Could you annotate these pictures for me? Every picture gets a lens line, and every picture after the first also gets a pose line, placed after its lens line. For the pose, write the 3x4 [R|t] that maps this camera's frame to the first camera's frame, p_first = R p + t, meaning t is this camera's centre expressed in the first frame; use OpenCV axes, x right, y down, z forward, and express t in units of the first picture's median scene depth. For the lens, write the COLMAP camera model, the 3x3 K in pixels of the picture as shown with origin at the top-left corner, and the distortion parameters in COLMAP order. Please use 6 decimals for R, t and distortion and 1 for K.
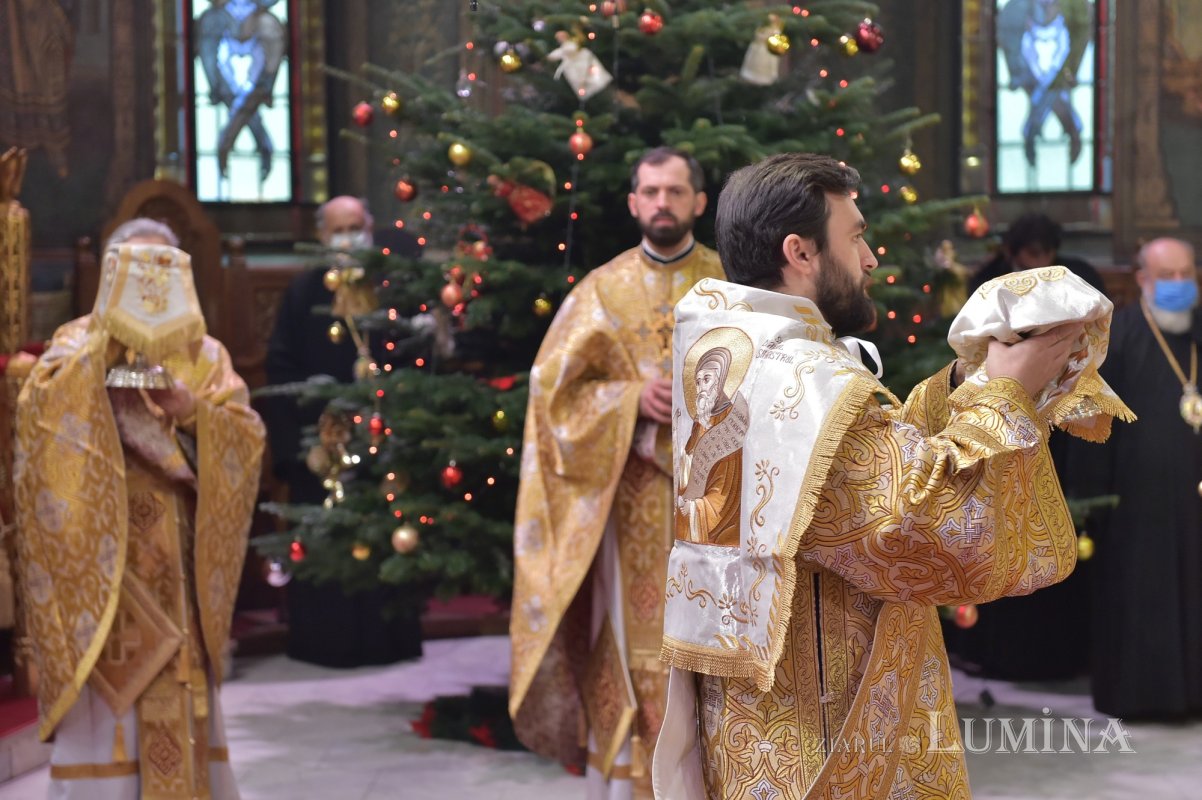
lens RADIAL K [[2287.1, 0, 601.0], [0, 2287.1, 400.0], [0, 0, 1]] dist [-0.027441, 0.182377]
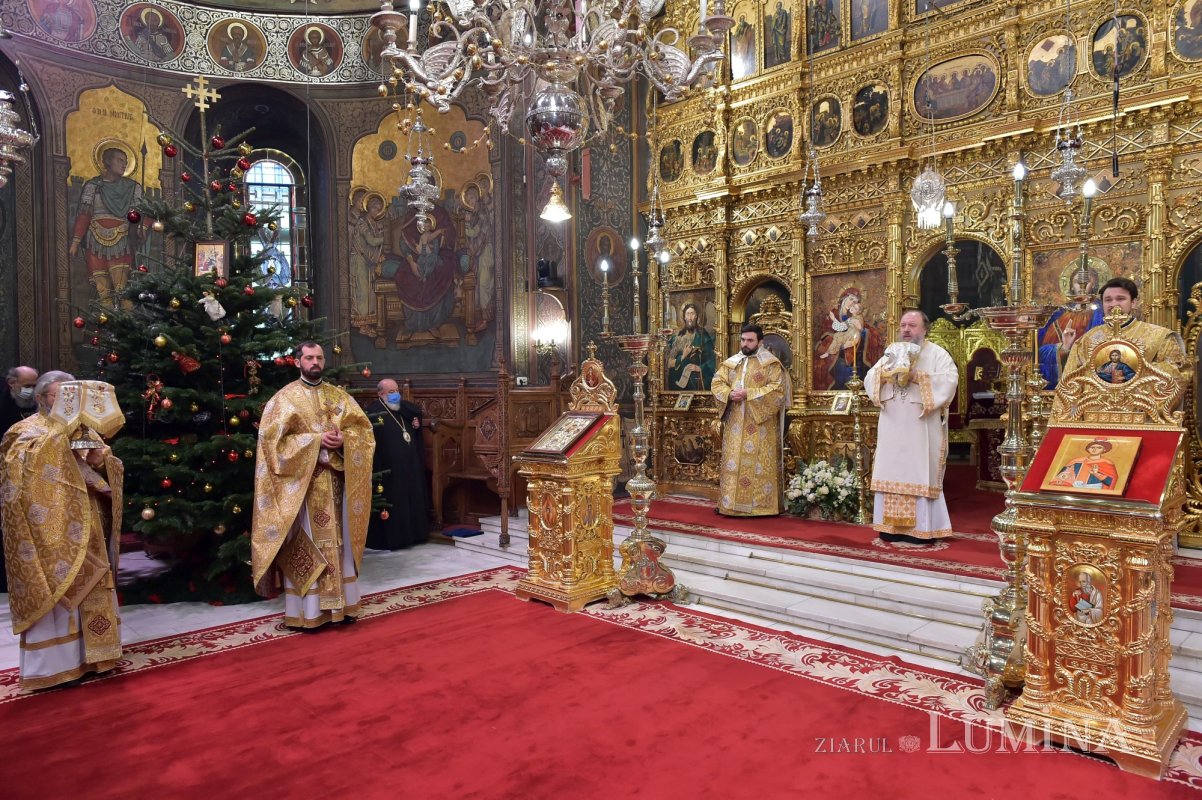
lens RADIAL K [[835.3, 0, 600.0], [0, 835.3, 384.1], [0, 0, 1]] dist [0.000585, -0.001828]
pose [[0.696288, -0.011965, 0.717663, -0.343443], [0.062294, 0.997096, -0.043815, -0.001536], [-0.715054, 0.075214, 0.695011, 0.106506]]
